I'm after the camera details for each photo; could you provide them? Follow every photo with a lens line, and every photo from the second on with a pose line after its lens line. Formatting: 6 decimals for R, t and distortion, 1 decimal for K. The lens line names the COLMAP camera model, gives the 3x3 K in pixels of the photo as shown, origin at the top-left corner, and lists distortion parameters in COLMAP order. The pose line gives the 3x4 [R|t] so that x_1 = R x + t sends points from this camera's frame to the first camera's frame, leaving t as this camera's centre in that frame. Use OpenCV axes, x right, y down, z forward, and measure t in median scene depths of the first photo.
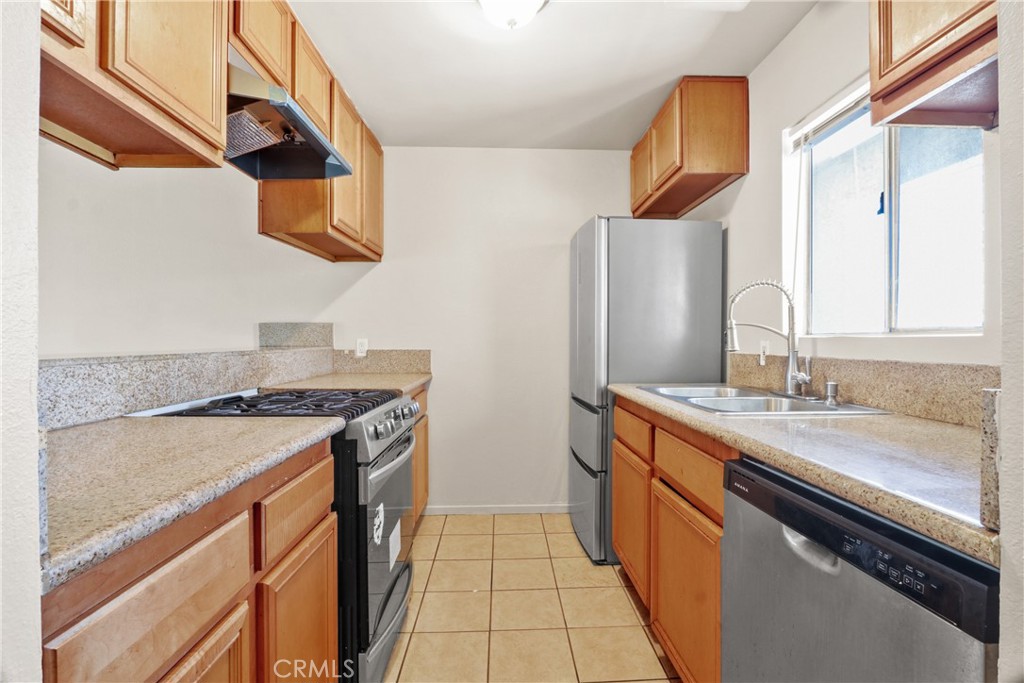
lens RADIAL K [[477.8, 0, 516.1], [0, 477.8, 341.9], [0, 0, 1]] dist [-0.017961, 0.002214]
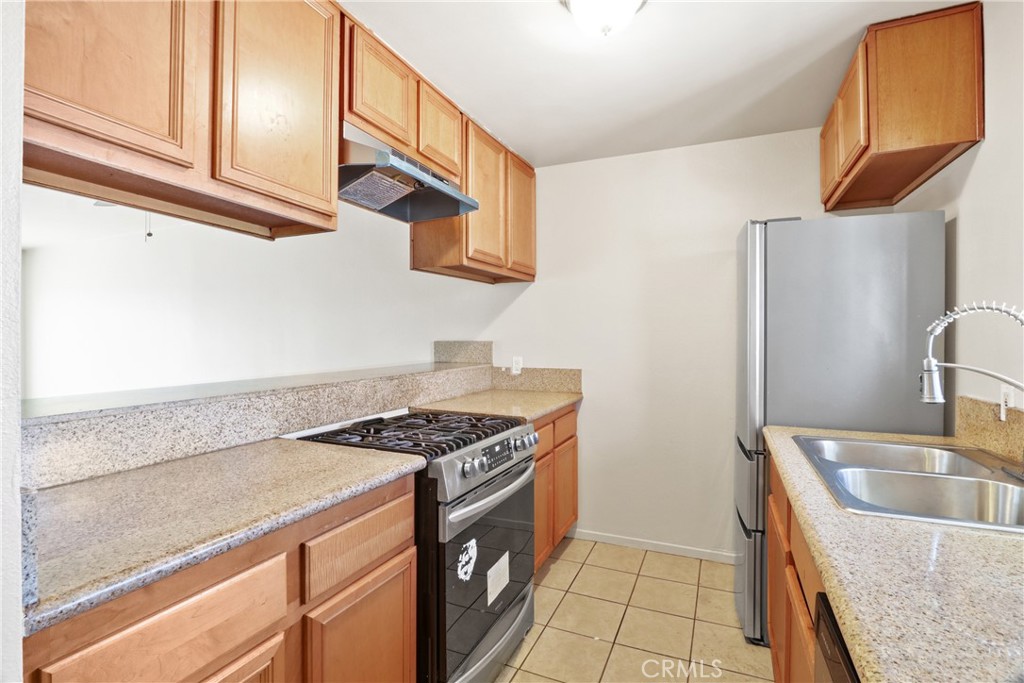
lens RADIAL K [[477.8, 0, 516.0], [0, 477.8, 335.6], [0, 0, 1]] dist [-0.017961, 0.002214]
pose [[0.899976, -0.001248, -0.435938, 0.203541], [-0.000800, 0.999989, -0.004516, -0.076275], [0.435939, 0.004413, 0.899965, 0.102818]]
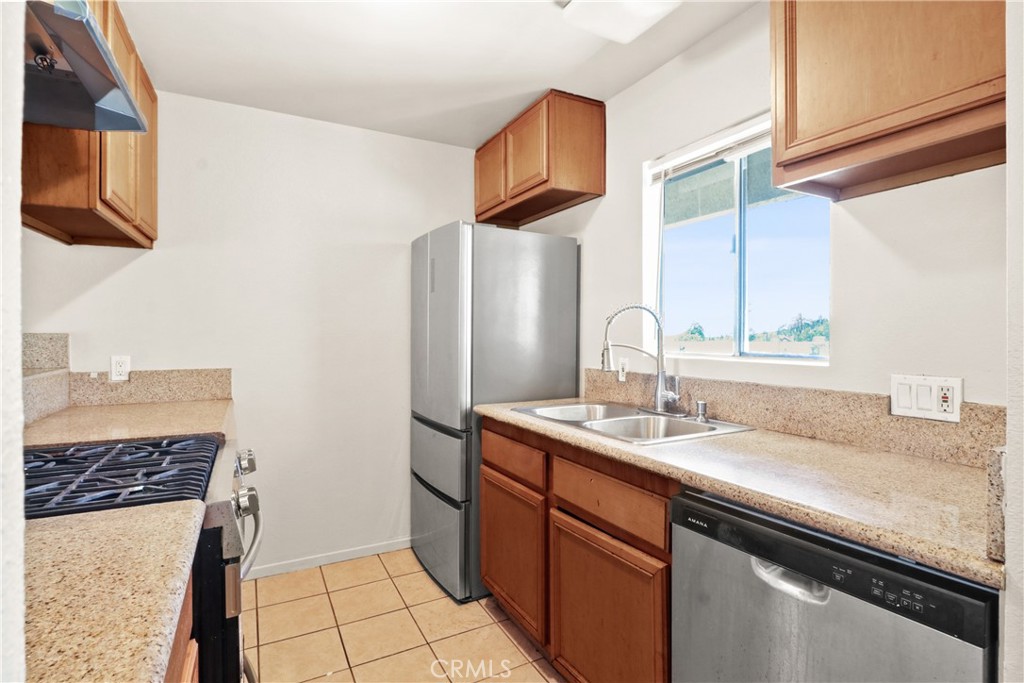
lens RADIAL K [[510.4, 0, 522.4], [0, 510.4, 336.7], [0, 0, 1]] dist [-0.015497, 0.001246]
pose [[0.893321, -0.002242, 0.449413, -0.204008], [0.001051, 0.999995, 0.002900, -0.057977], [-0.449417, -0.002119, 0.893319, 0.098550]]
